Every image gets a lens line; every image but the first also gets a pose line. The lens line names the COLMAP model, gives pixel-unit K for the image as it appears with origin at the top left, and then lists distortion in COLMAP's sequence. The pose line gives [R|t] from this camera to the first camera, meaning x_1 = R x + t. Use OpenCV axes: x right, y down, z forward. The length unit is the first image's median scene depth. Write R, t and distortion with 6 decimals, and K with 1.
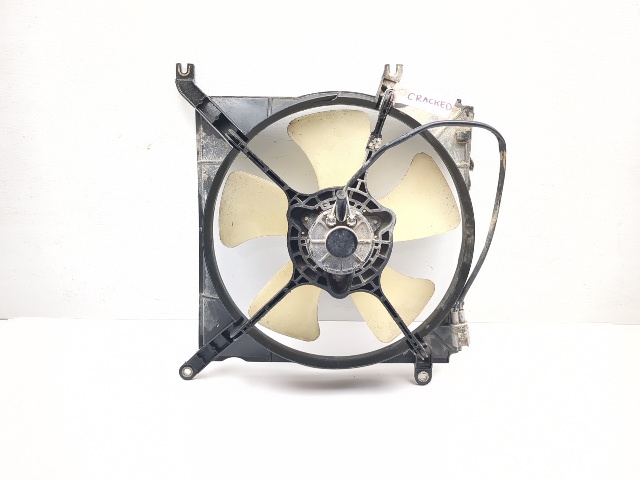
lens RADIAL K [[581.4, 0, 320.7], [0, 581.4, 237.6], [0, 0, 1]] dist [0.015778, -0.017396]
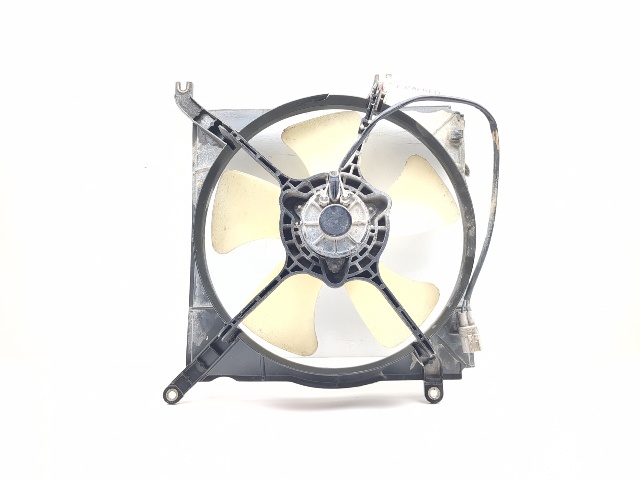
lens RADIAL K [[581.4, 0, 318.9], [0, 581.4, 240.0], [0, 0, 1]] dist [0.015778, -0.017396]
pose [[0.999519, -0.023429, -0.020306, 0.024572], [0.016826, 0.960018, -0.279433, 0.274146], [0.026041, 0.278957, 0.959950, 0.076024]]
